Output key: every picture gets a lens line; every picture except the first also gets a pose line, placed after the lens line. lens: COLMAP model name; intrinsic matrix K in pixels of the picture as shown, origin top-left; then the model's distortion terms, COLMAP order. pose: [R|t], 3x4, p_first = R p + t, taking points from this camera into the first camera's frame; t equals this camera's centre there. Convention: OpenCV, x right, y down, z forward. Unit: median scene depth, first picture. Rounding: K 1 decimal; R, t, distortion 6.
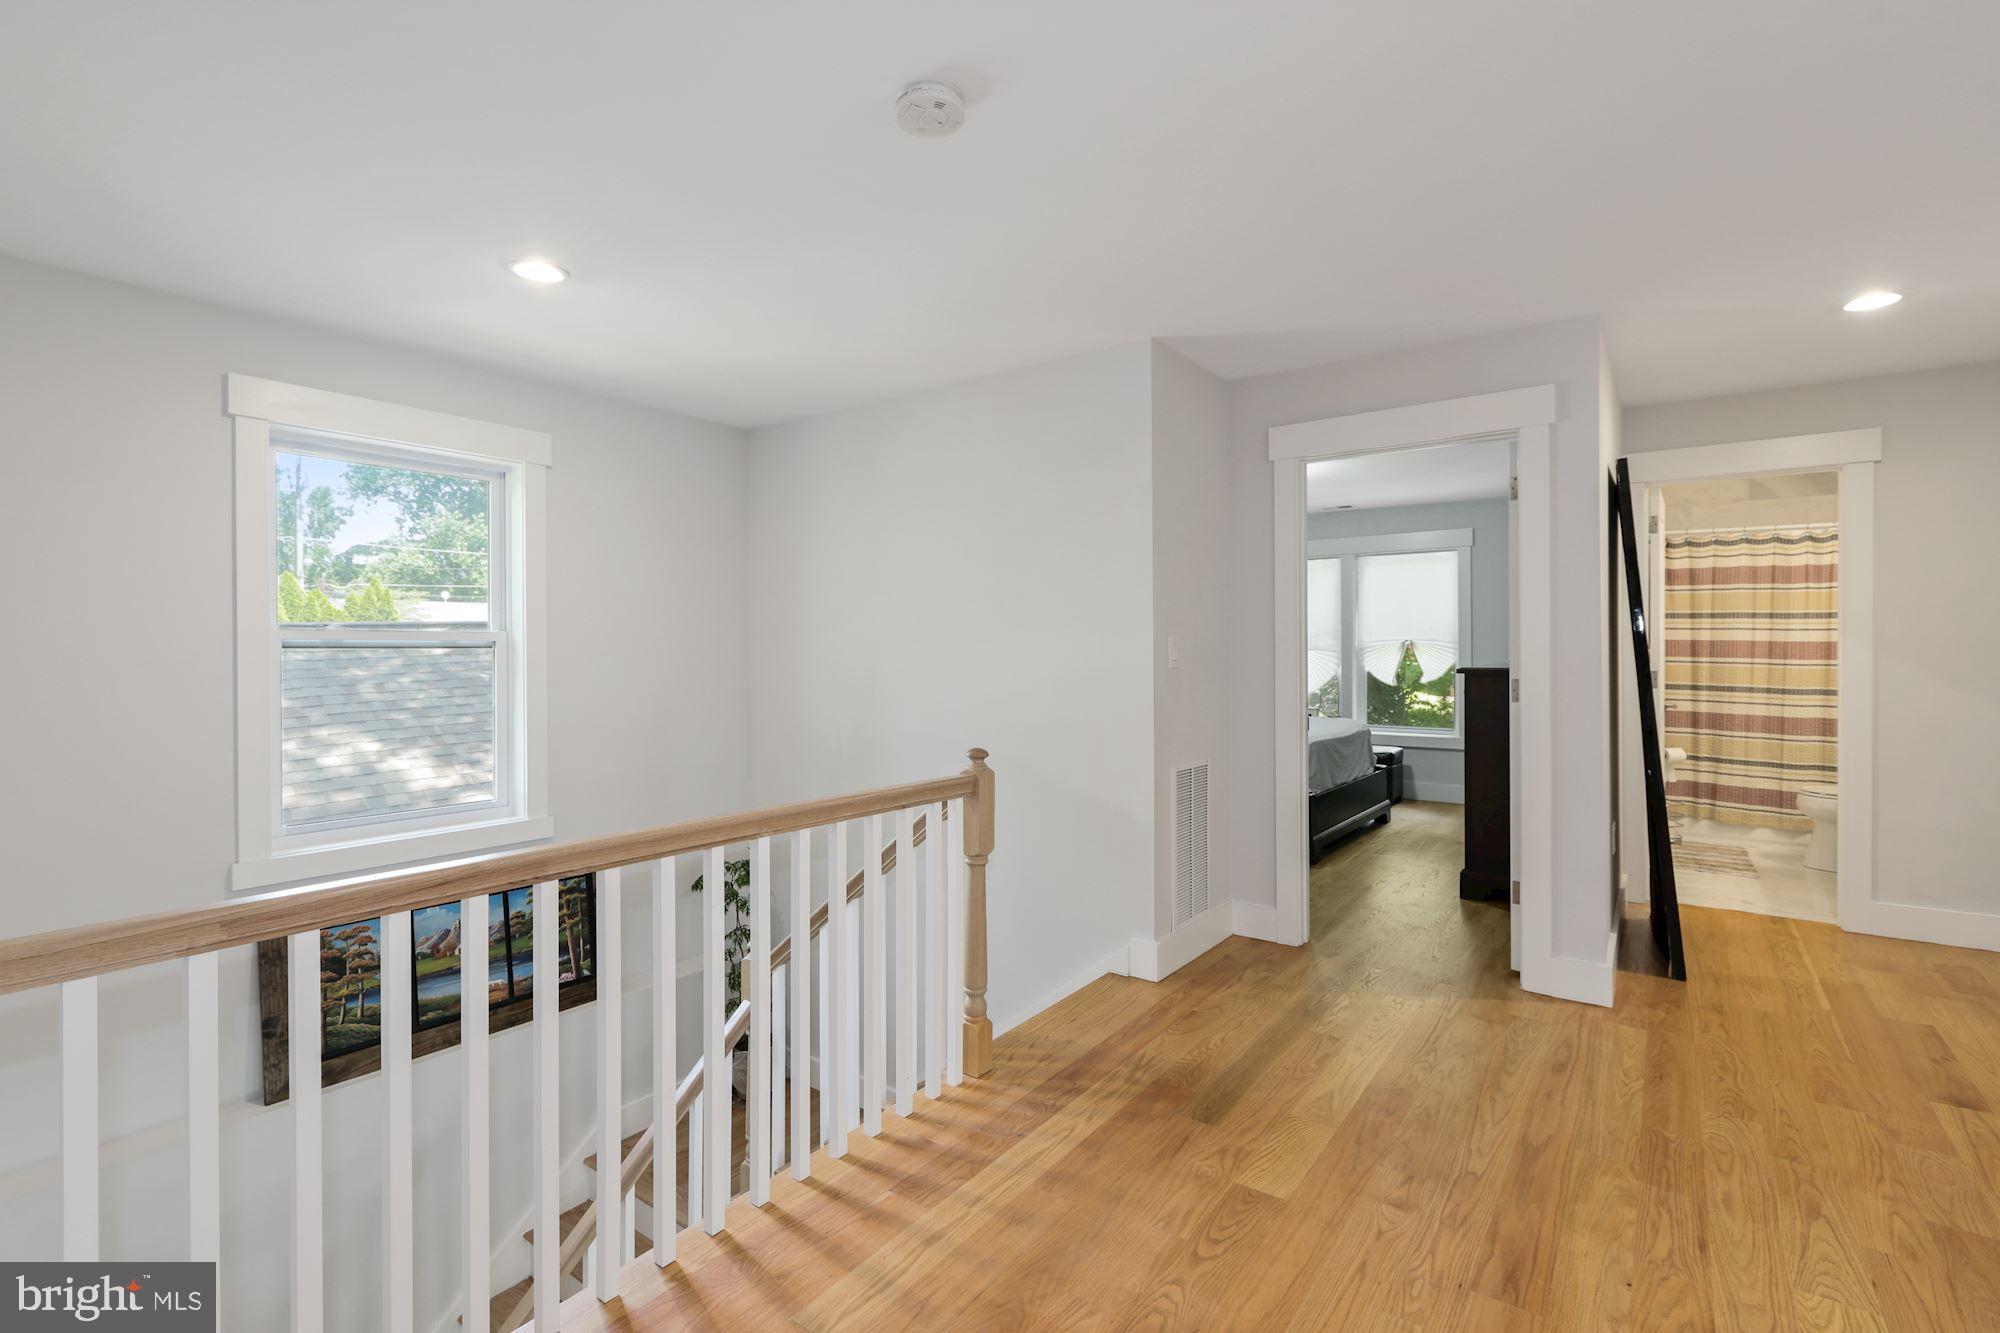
lens RADIAL K [[899.2, 0, 1002.5], [0, 899.2, 658.2], [0, 0, 1]] dist [-0.001700, -0.000129]
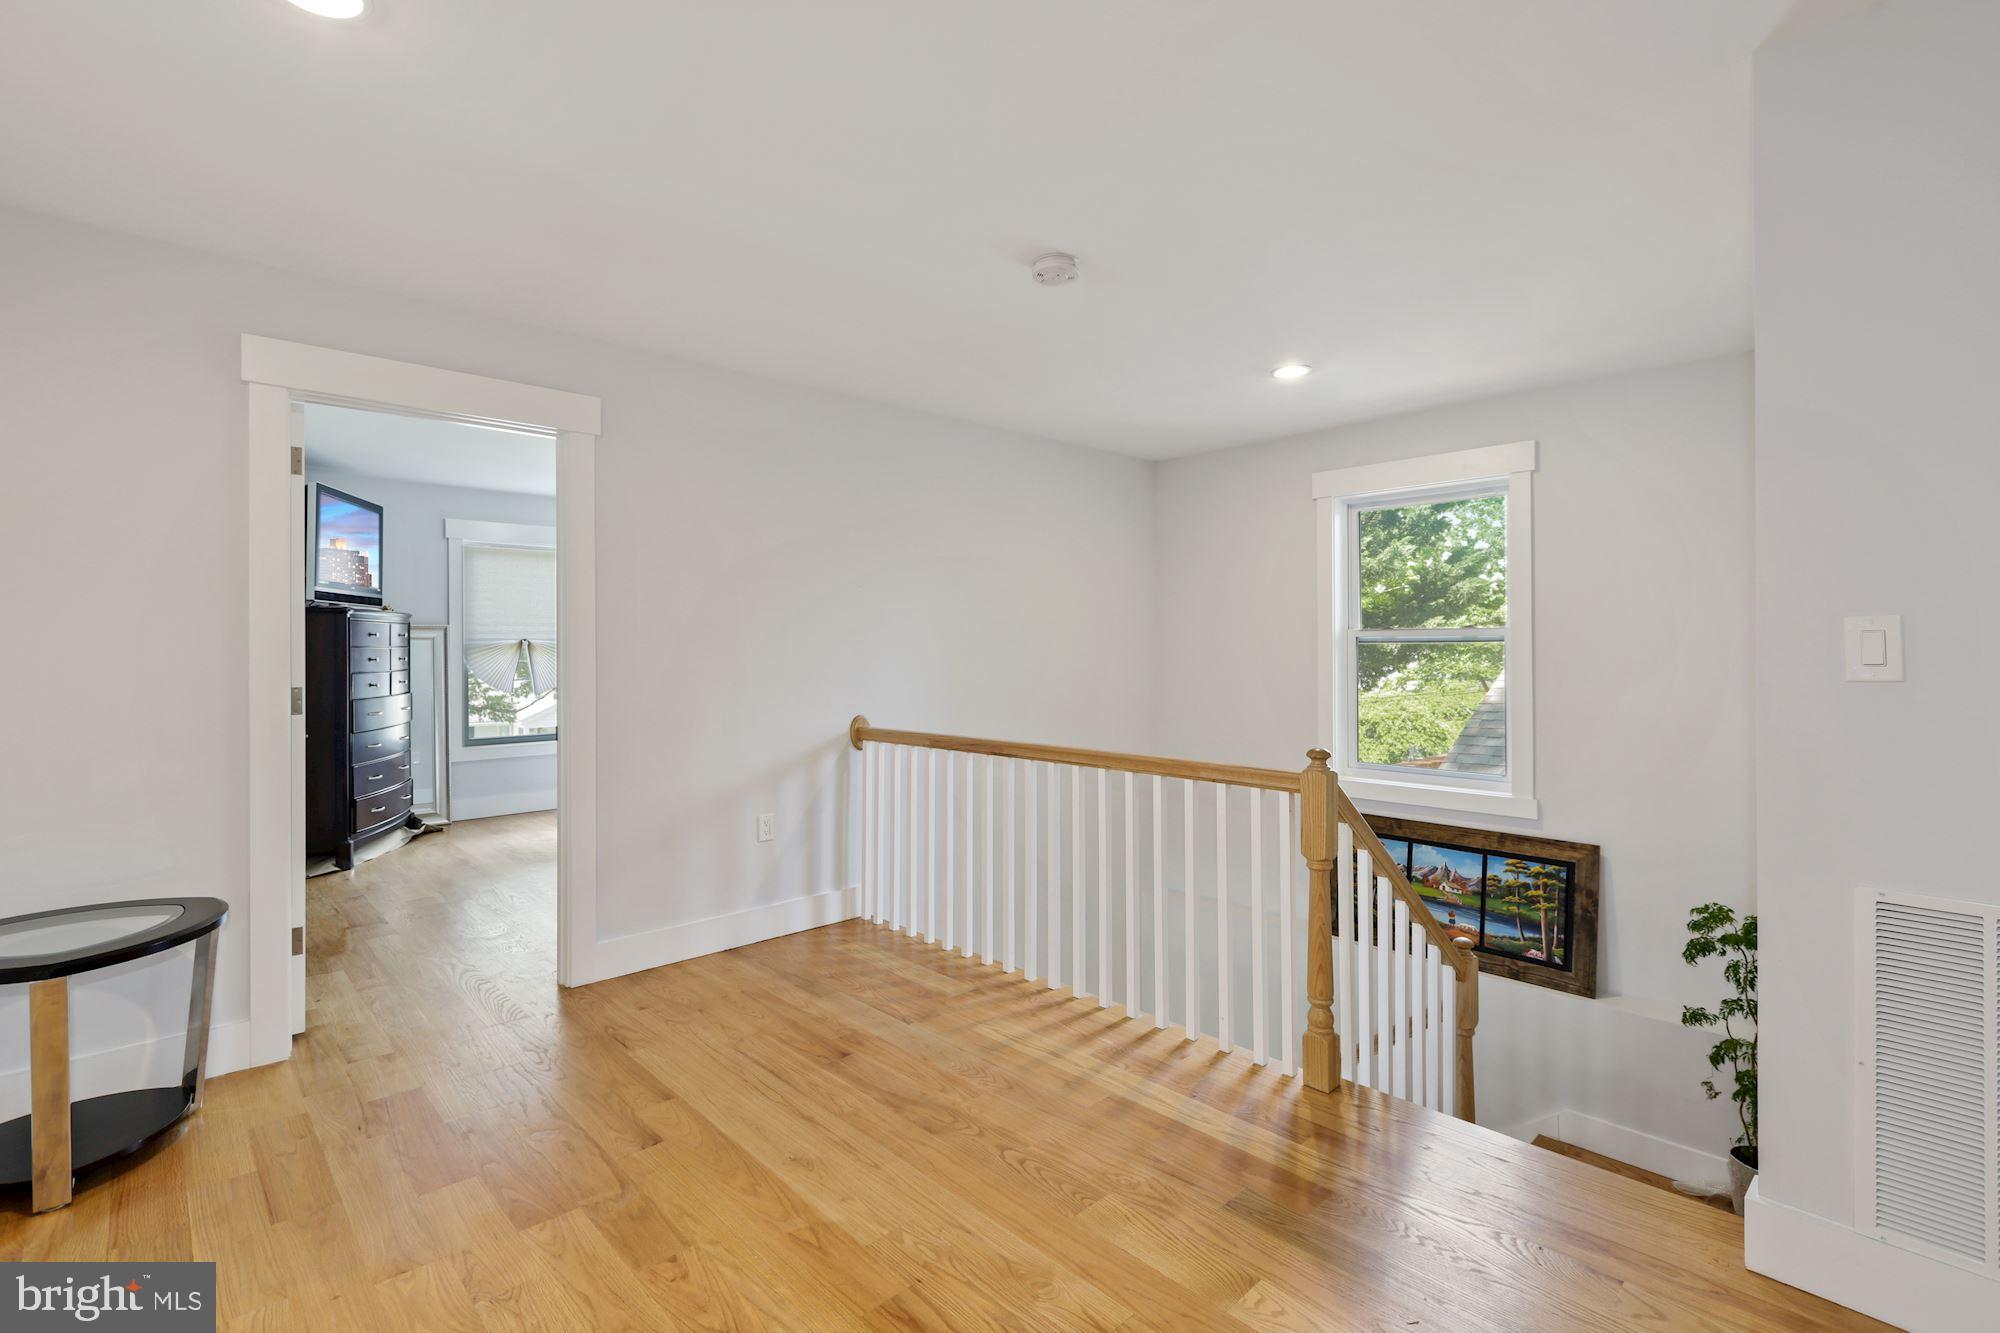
lens RADIAL K [[904.4, 0, 995.9], [0, 904.4, 653.0], [0, 0, 1]] dist [-0.054555, 0.020293]
pose [[-0.175892, 0.011128, -0.984347, 0.594354], [-0.008767, 0.999879, 0.012870, -0.006127], [0.984371, 0.010893, -0.175773, 0.509597]]
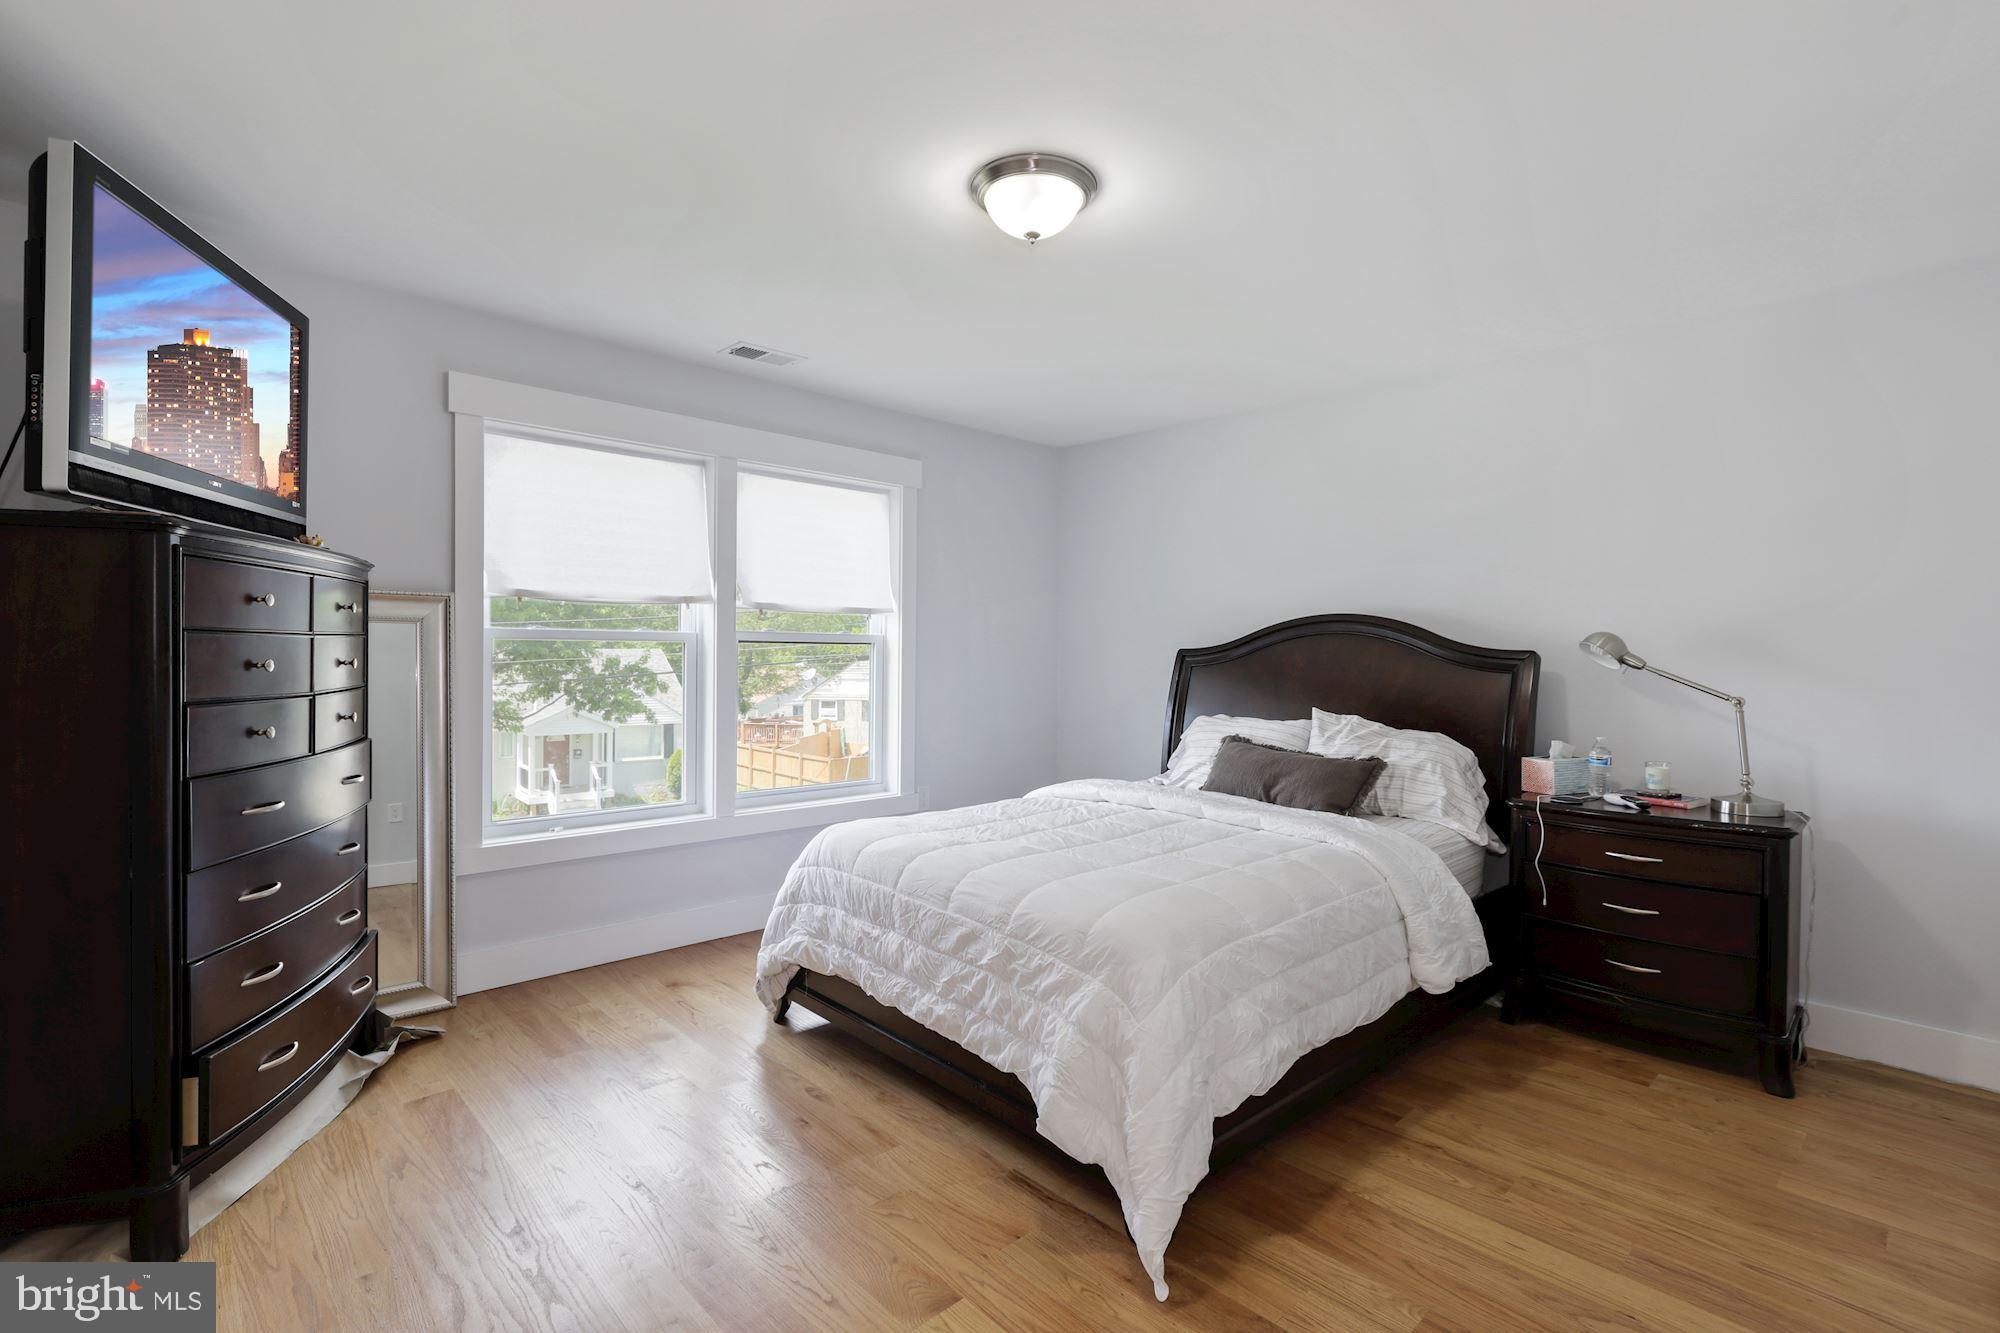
lens RADIAL K [[922.7, 0, 988.9], [0, 922.7, 656.6], [0, 0, 1]] dist [-0.056758, 0.023119]
pose [[-0.188602, 0.007752, -0.982023, 0.401866], [-0.019839, 0.999735, 0.011702, -0.001989], [0.981853, 0.021690, -0.188398, 0.335876]]
